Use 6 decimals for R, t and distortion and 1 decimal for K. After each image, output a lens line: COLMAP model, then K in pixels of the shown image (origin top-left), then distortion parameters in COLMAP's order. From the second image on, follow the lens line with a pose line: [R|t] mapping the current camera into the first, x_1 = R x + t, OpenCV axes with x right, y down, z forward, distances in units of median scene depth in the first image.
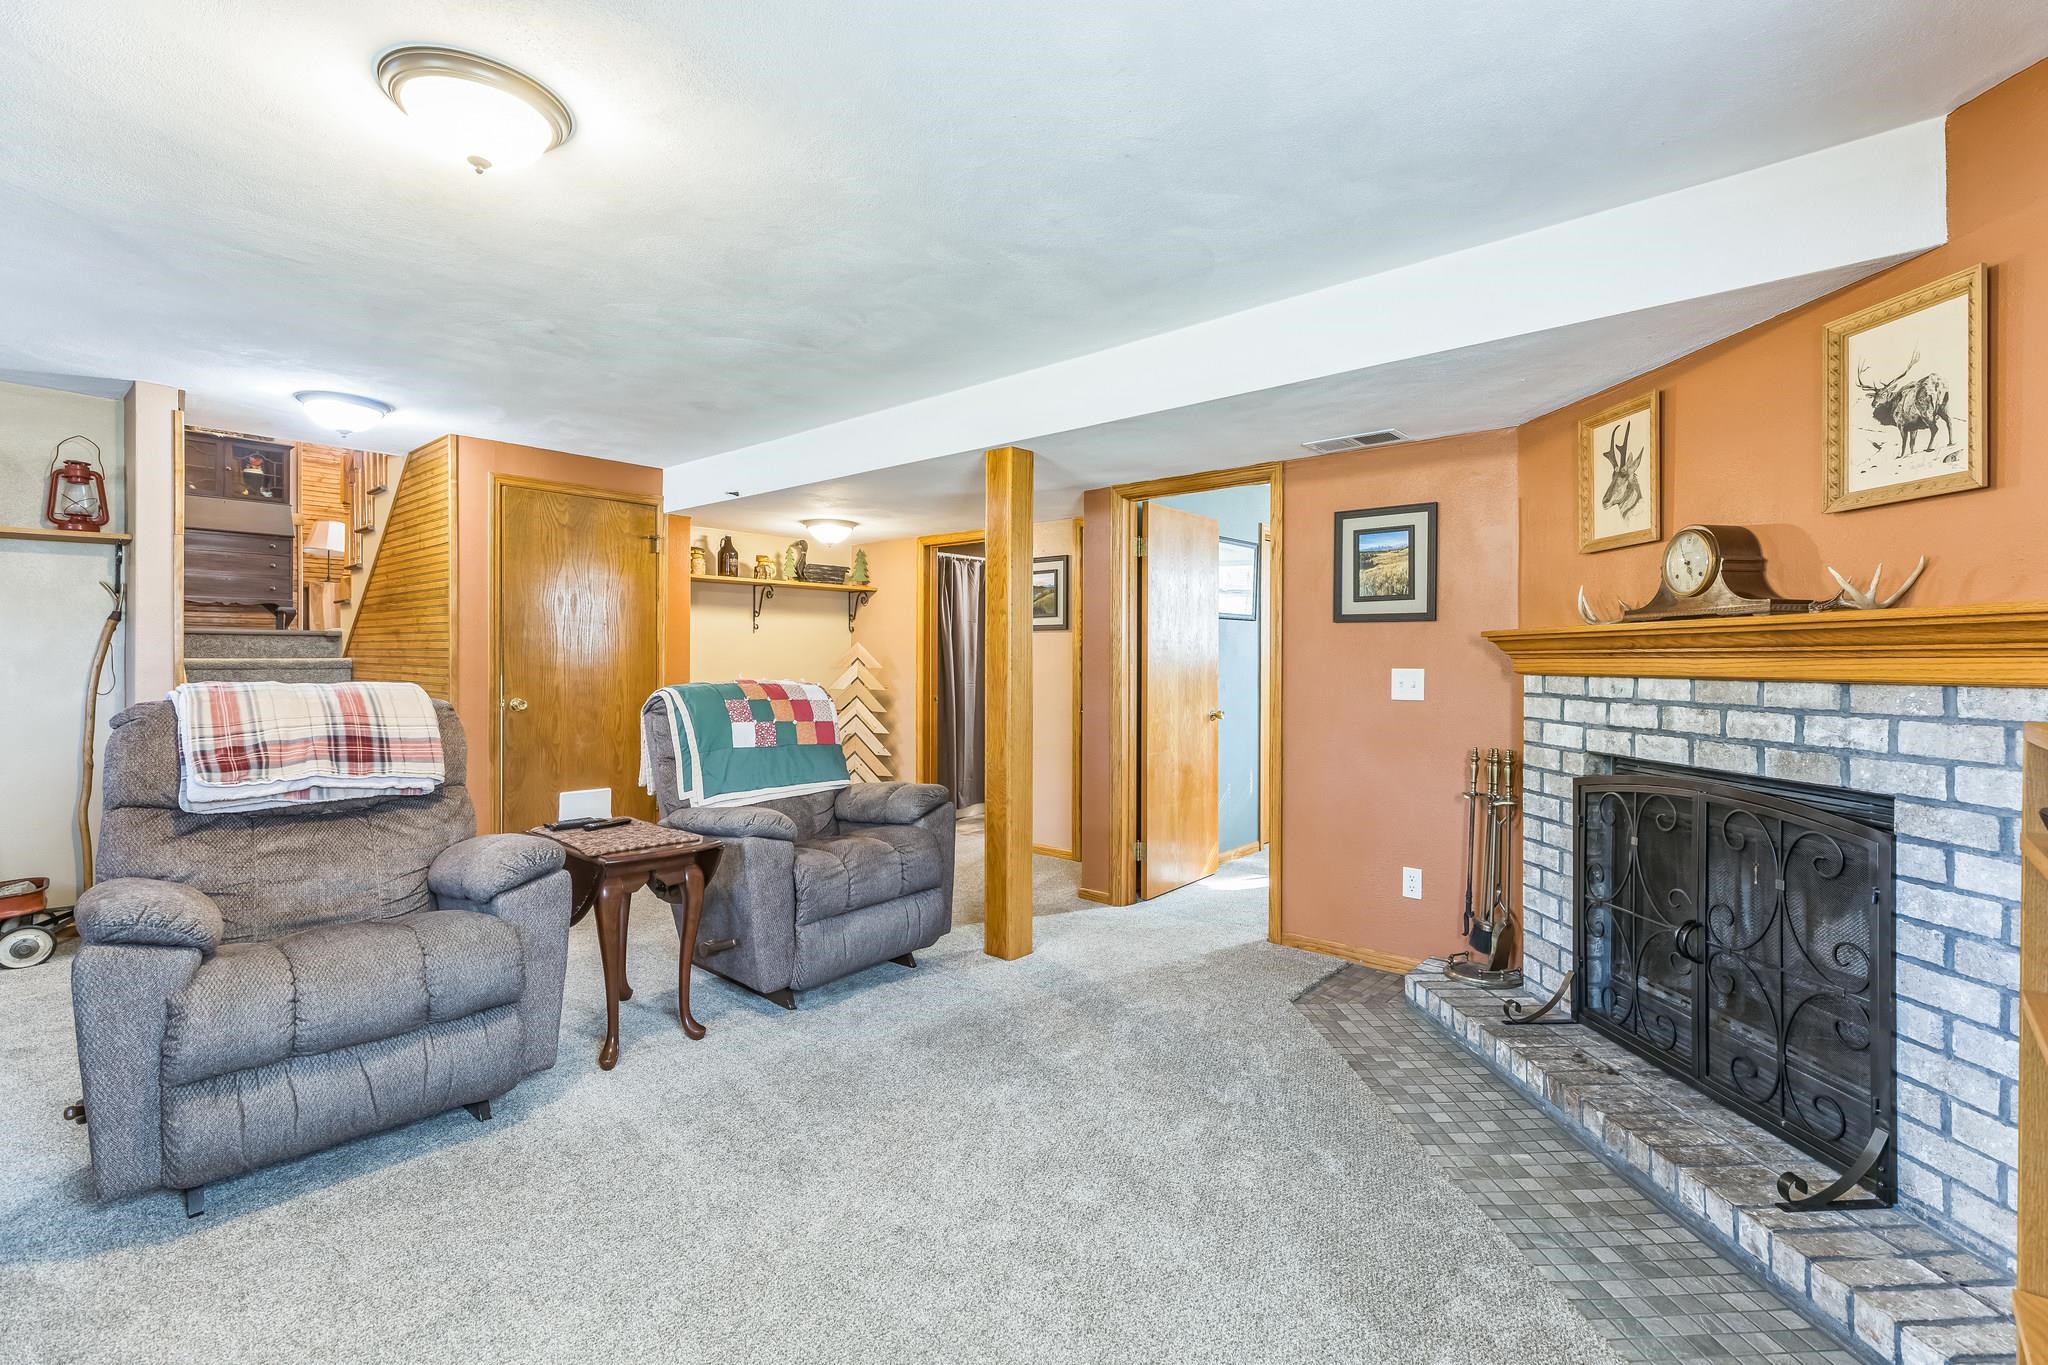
lens RADIAL K [[921.5, 0, 1037.7], [0, 921.5, 664.6], [0, 0, 1]] dist [0.004652, 0.000625]
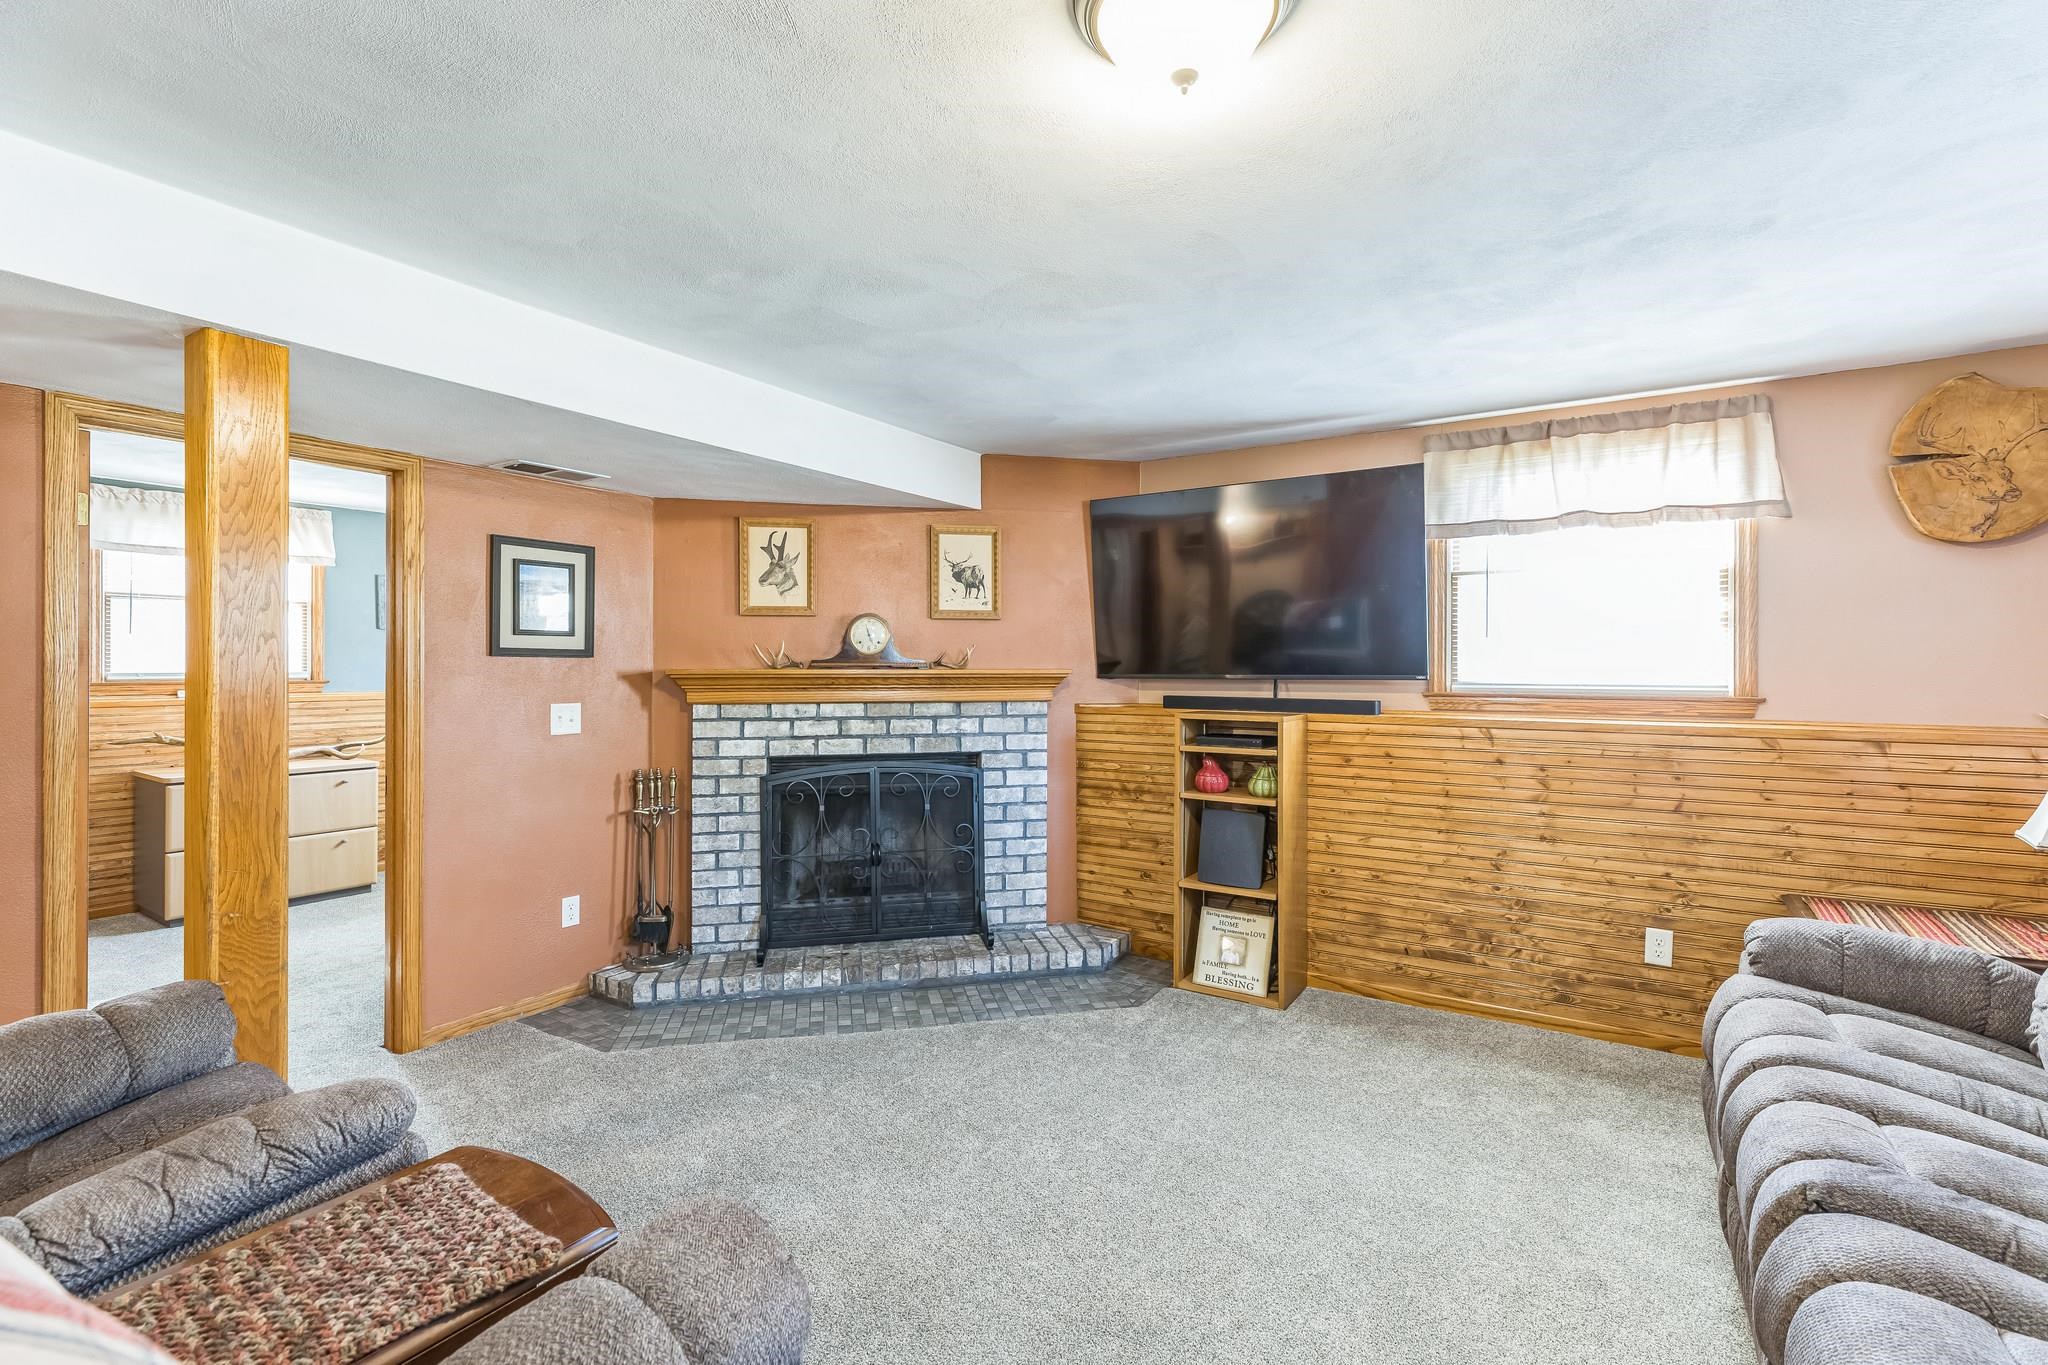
lens RADIAL K [[921.5, 0, 1037.7], [0, 921.5, 664.6], [0, 0, 1]] dist [0.004652, 0.000625]
pose [[-0.152251, -0.002895, 0.988338, -0.943612], [0.003307, 0.999989, 0.003439, -0.055440], [-0.988336, 0.003792, -0.152240, 0.873496]]
